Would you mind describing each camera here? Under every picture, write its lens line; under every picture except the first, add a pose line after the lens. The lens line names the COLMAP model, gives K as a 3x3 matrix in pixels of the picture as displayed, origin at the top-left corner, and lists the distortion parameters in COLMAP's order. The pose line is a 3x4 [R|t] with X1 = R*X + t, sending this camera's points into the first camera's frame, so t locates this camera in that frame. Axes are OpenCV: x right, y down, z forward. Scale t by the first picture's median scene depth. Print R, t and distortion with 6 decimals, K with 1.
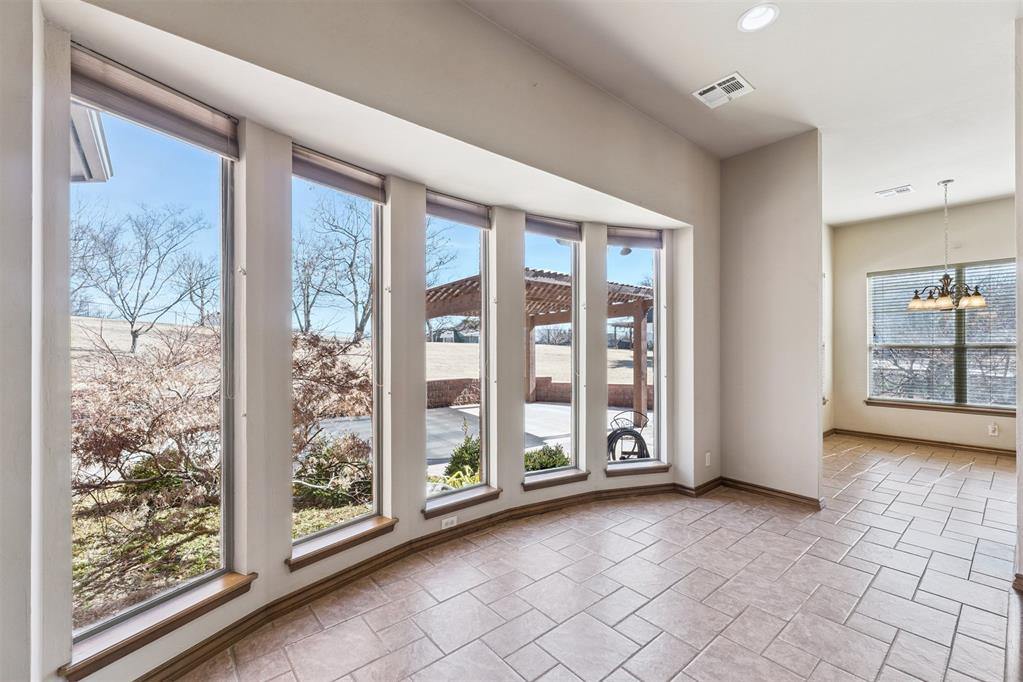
lens RADIAL K [[430.8, 0, 513.0], [0, 430.8, 347.1], [0, 0, 1]] dist [0.001402, 0.000114]
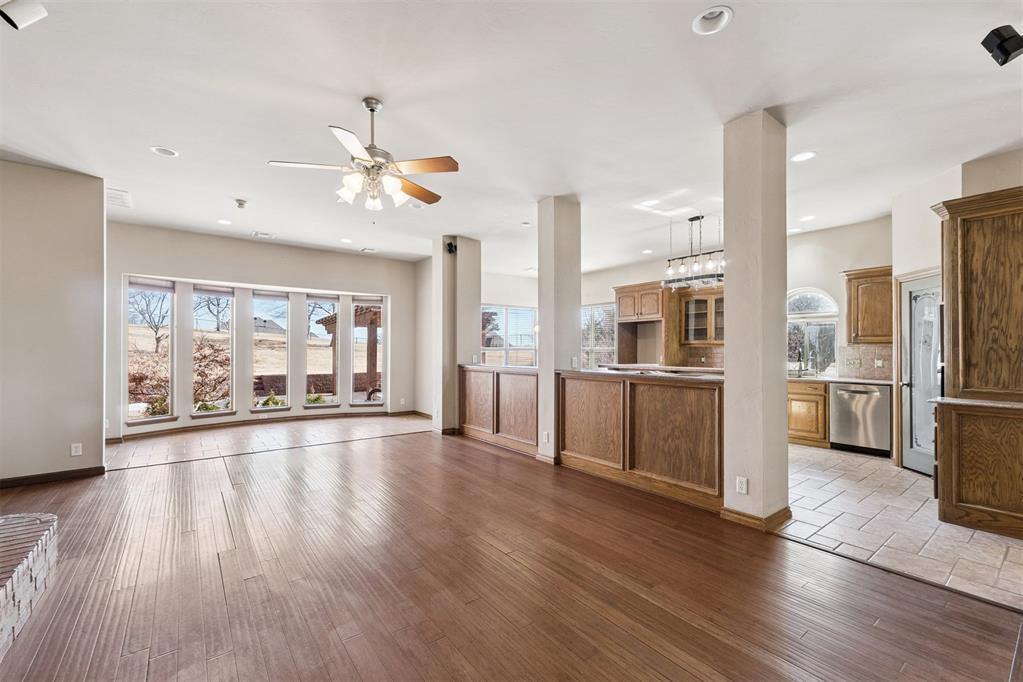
lens RADIAL K [[430.8, 0, 513.0], [0, 430.8, 347.1], [0, 0, 1]] dist [0.001402, 0.000114]
pose [[0.999083, 0.004342, -0.042602, 0.863611], [-0.004666, 0.999961, -0.007503, 0.001079], [0.042568, 0.007695, 0.999064, -0.909697]]
